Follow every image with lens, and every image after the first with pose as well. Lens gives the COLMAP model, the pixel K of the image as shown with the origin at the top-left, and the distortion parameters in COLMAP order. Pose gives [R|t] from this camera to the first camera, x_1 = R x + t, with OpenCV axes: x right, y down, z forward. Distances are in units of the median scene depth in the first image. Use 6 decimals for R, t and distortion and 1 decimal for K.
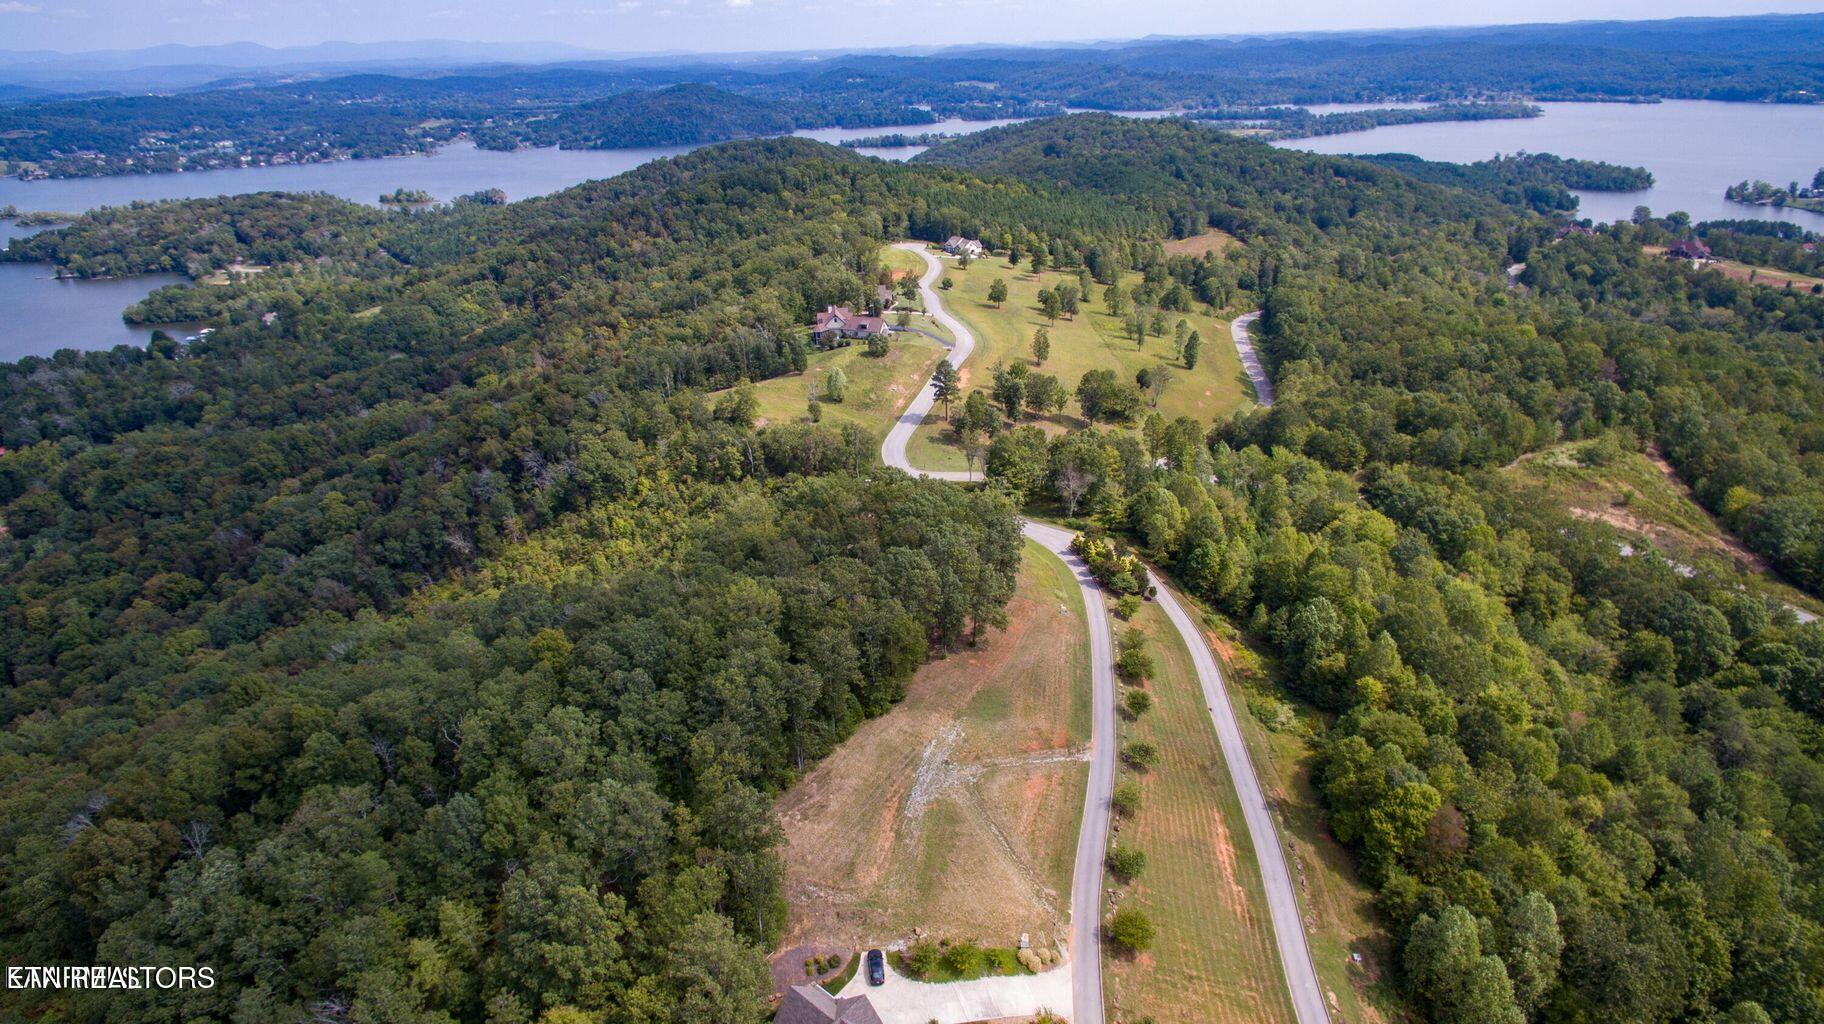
lens RADIAL K [[1035.0, 0, 914.5], [0, 1035.0, 514.5], [0, 0, 1]] dist [0.007387, -0.000221]
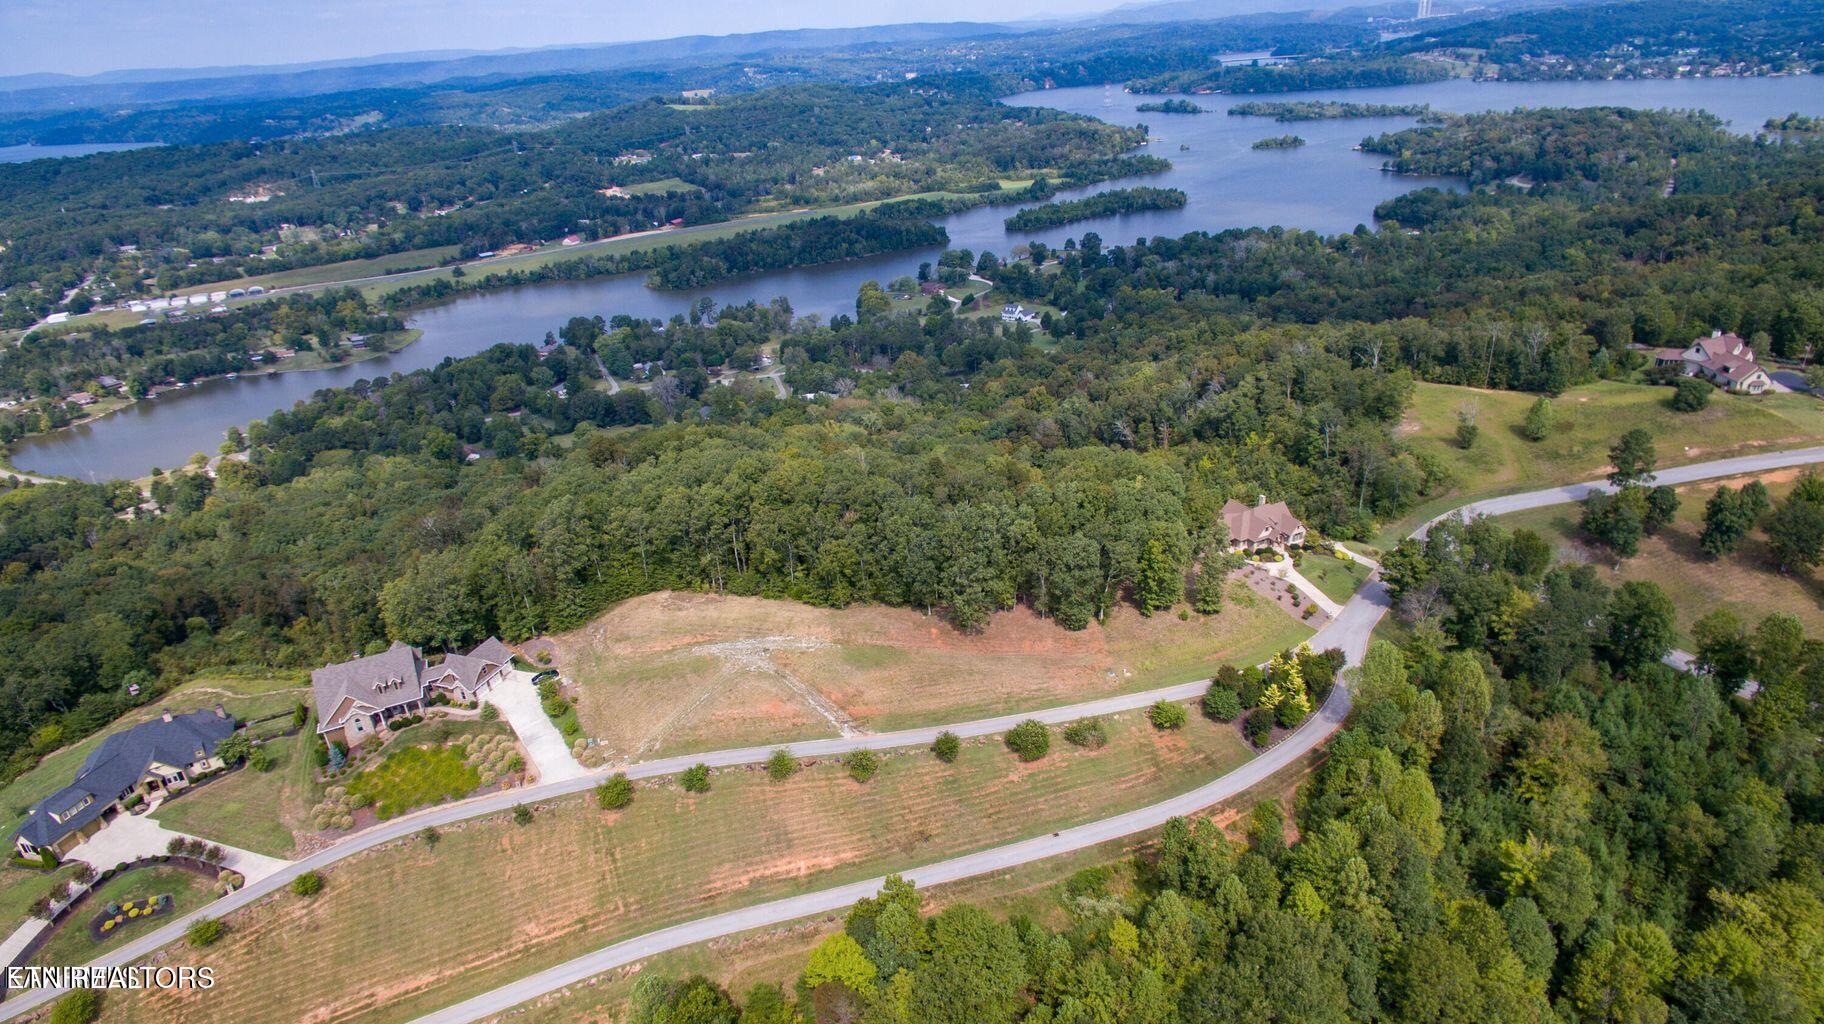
lens RADIAL K [[1035.0, 0, 914.5], [0, 1035.0, 514.5], [0, 0, 1]] dist [0.007387, -0.000221]
pose [[0.355058, 0.404217, -0.842937, 0.490132], [-0.335345, 0.896748, 0.288769, -0.142029], [0.872627, 0.180145, 0.453949, 0.278582]]
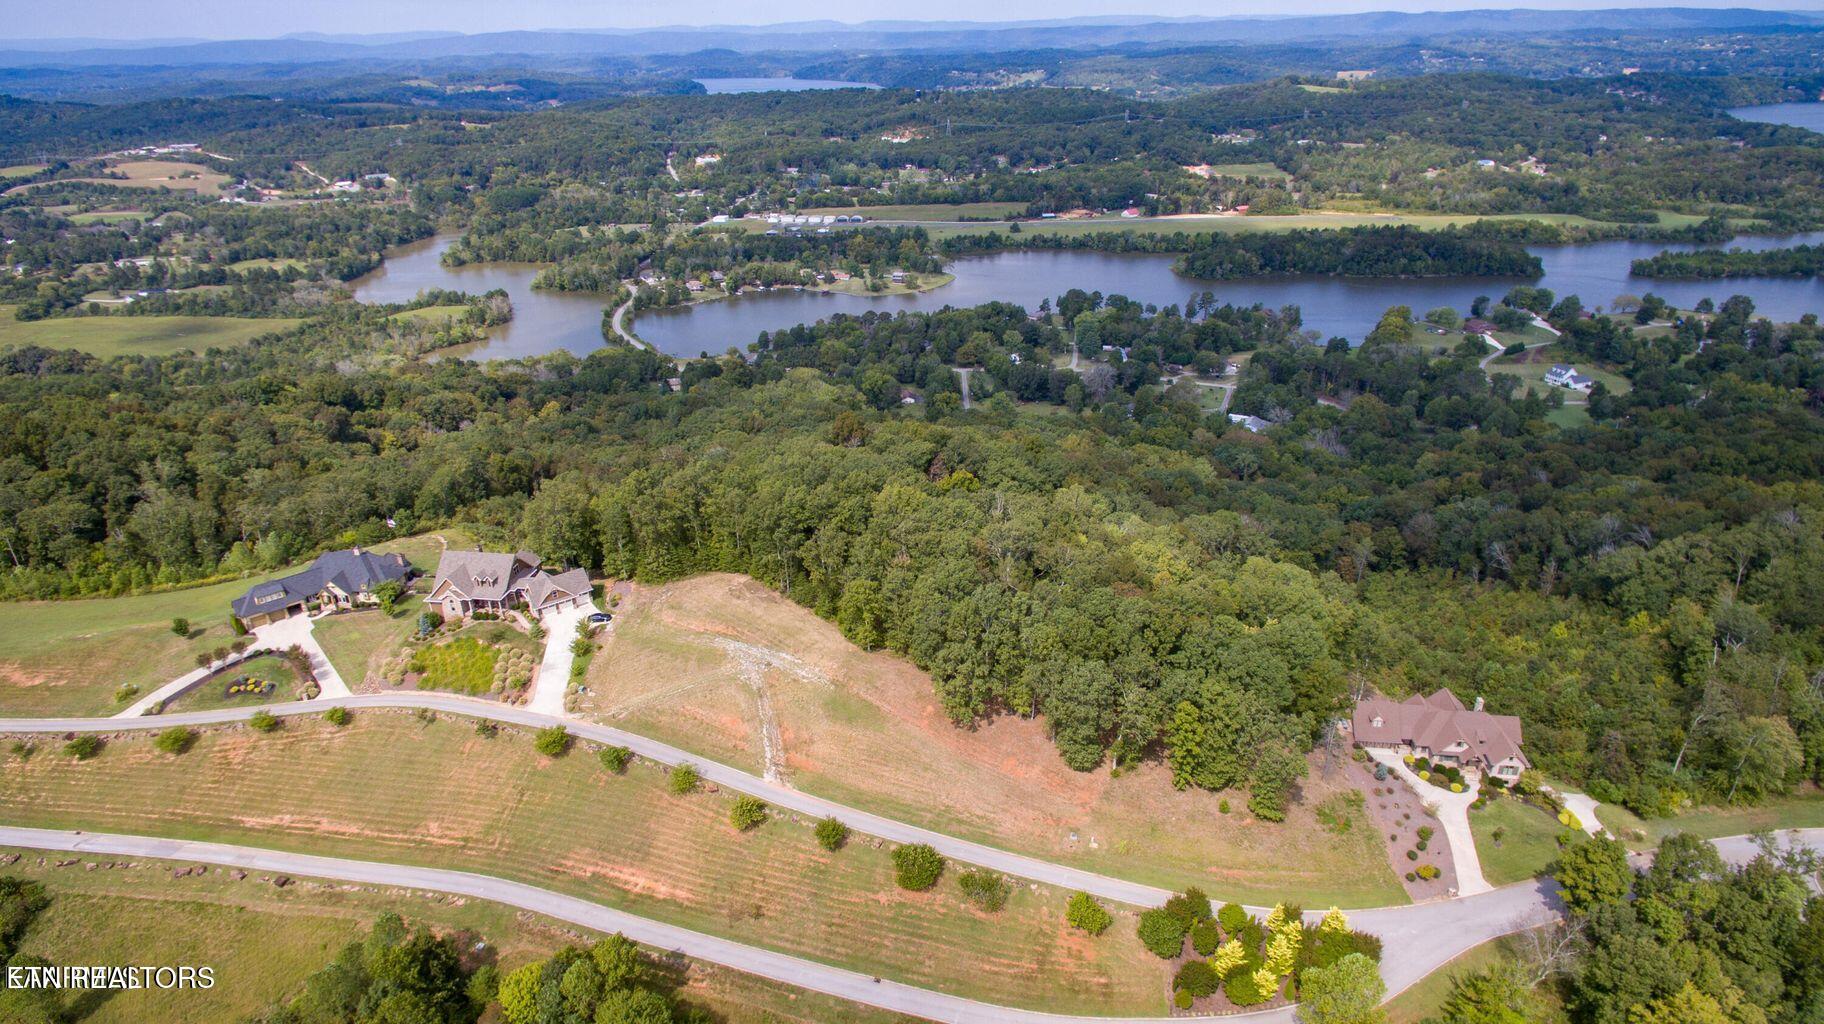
lens RADIAL K [[1035.0, 0, 914.5], [0, 1035.0, 514.5], [0, 0, 1]] dist [0.007387, -0.000221]
pose [[-0.218951, 0.444044, -0.868842, 0.445486], [-0.378505, 0.782068, 0.495080, -0.253471], [0.899330, 0.437259, -0.003161, 0.514758]]
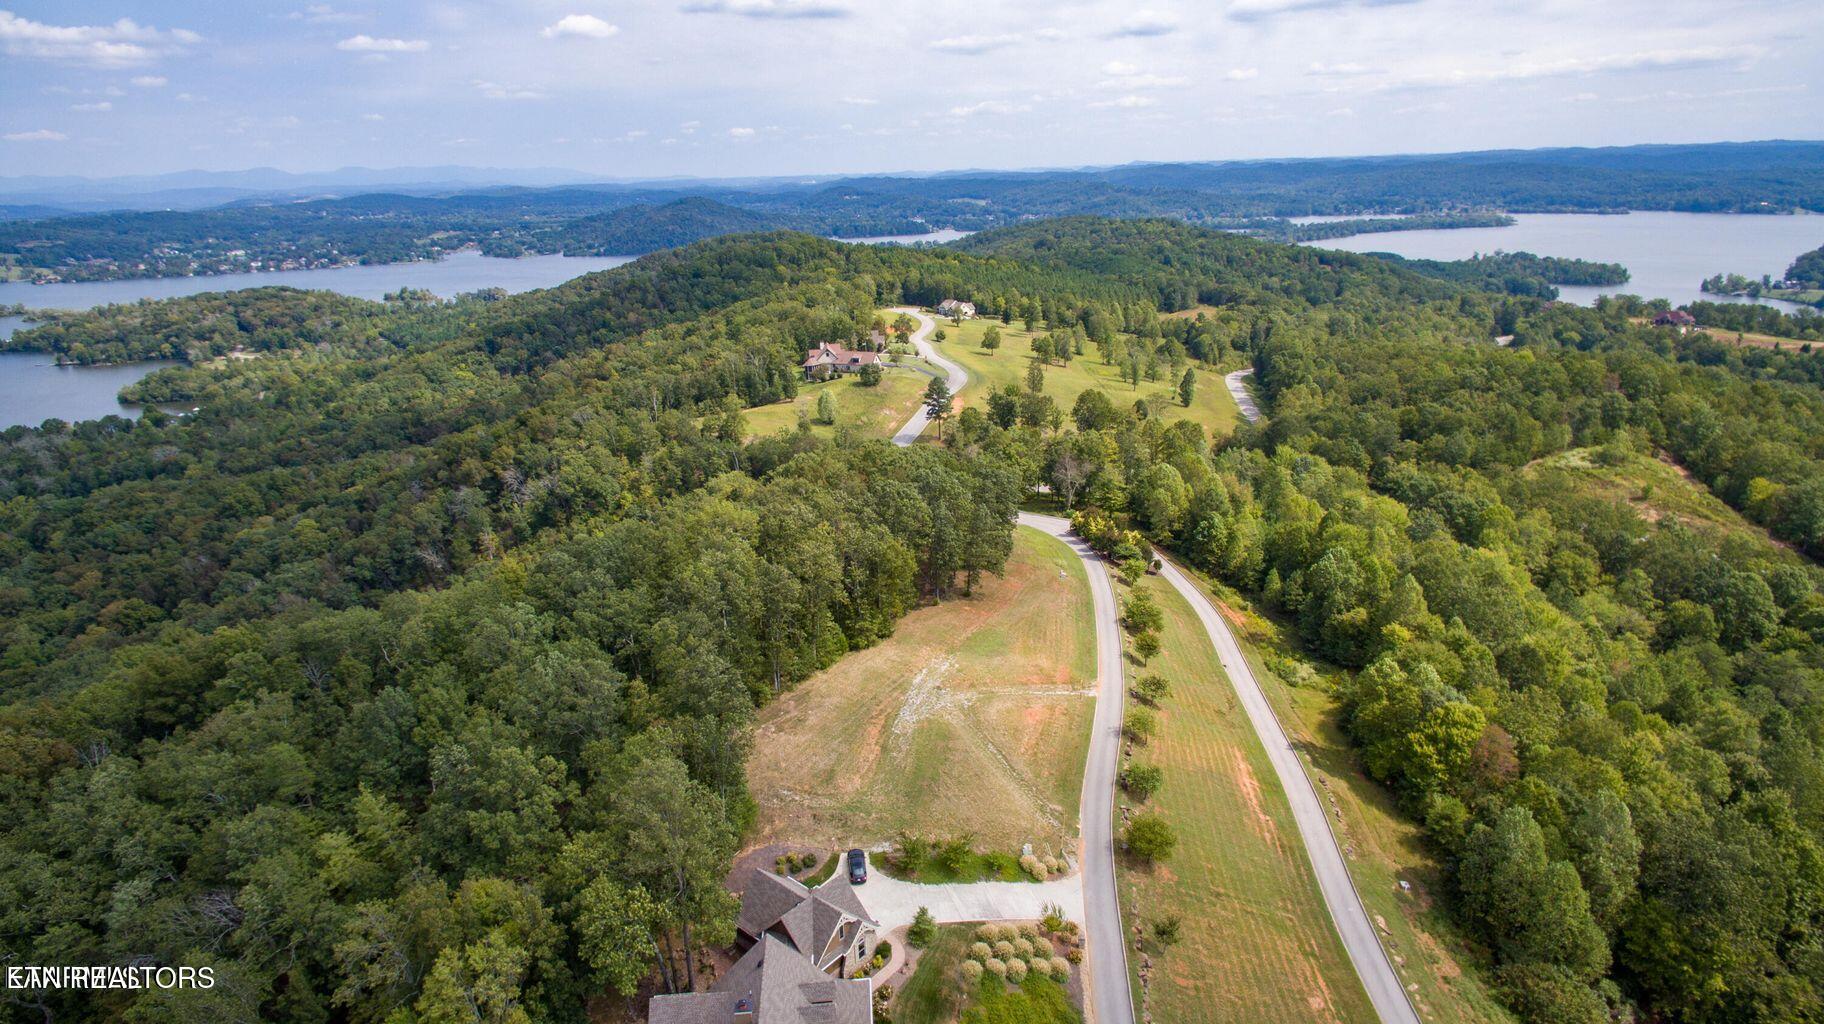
lens RADIAL K [[1035.0, 0, 914.5], [0, 1035.0, 514.5], [0, 0, 1]] dist [0.007387, -0.000221]
pose [[0.999988, -0.000849, 0.004758, 0.002734], [0.001348, 0.994388, -0.105784, 0.088230], [-0.004641, 0.105789, 0.994378, 0.039559]]
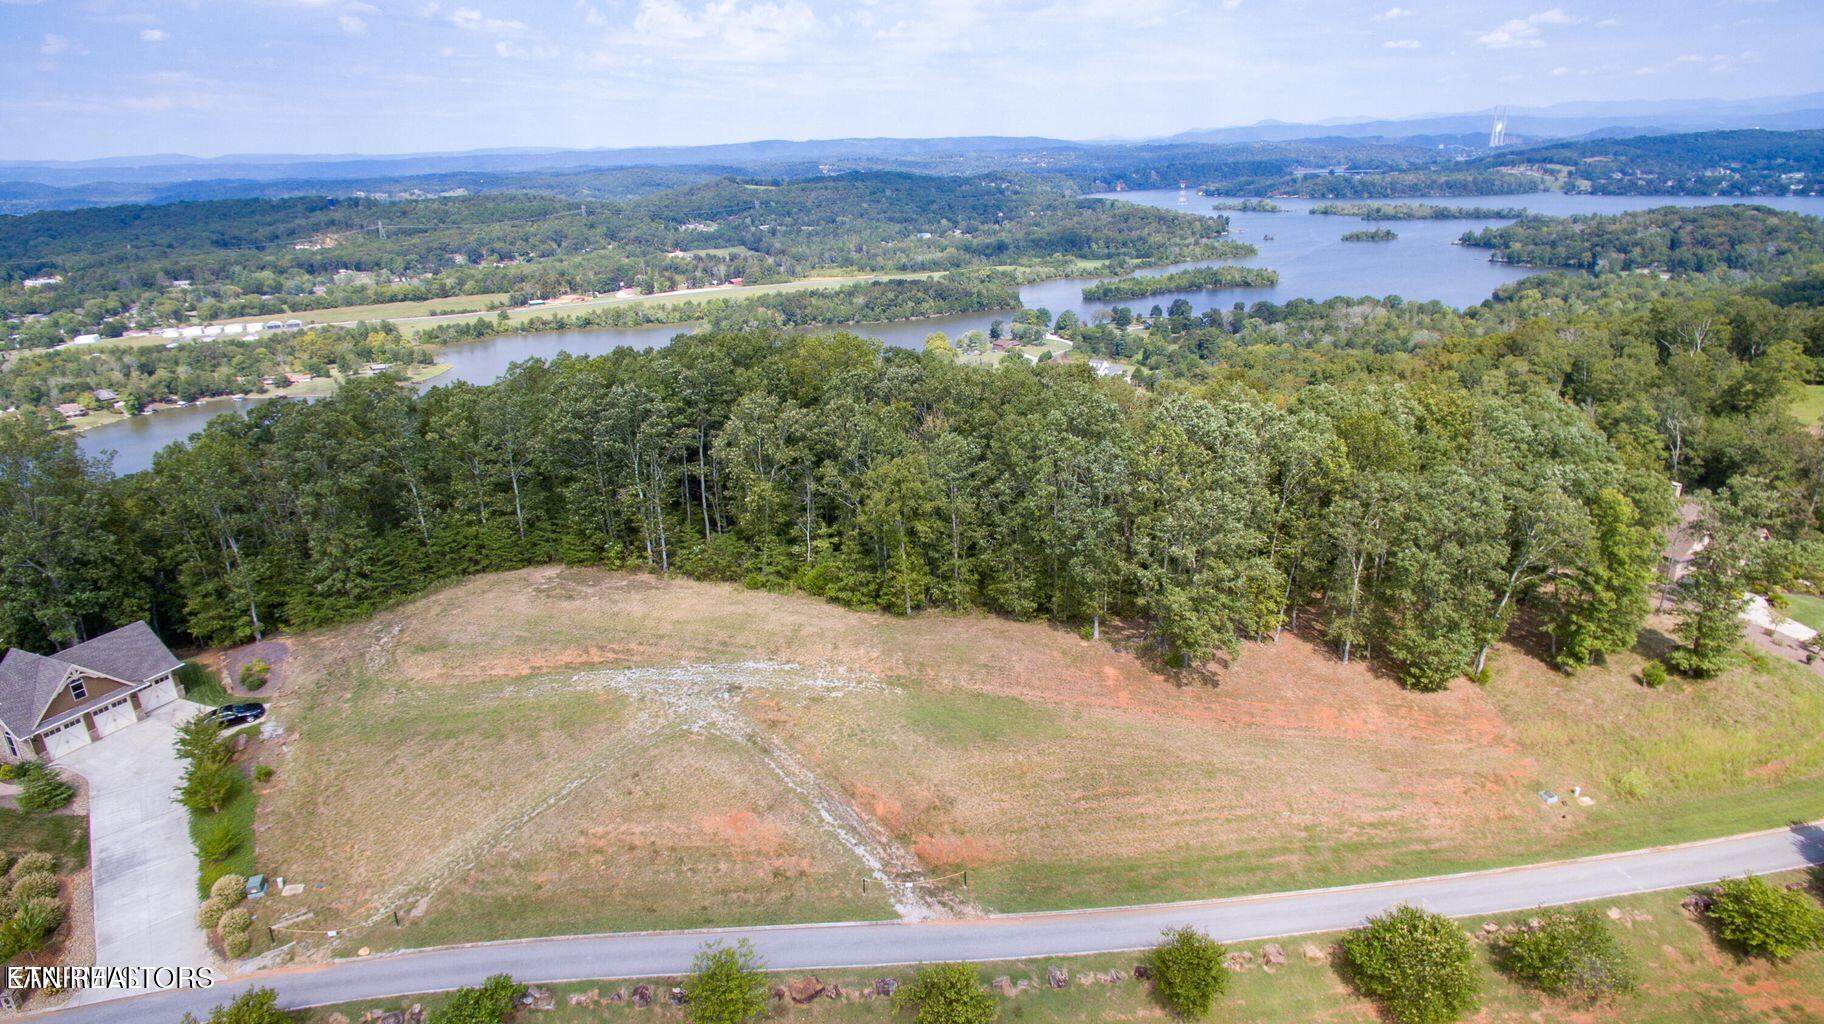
lens RADIAL K [[1035.0, 0, 914.5], [0, 1035.0, 514.5], [0, 0, 1]] dist [0.007387, -0.000221]
pose [[0.293788, 0.339243, -0.893646, 0.236797], [-0.374567, 0.900992, 0.218892, 0.005872], [0.879425, 0.270422, 0.391769, 0.406856]]
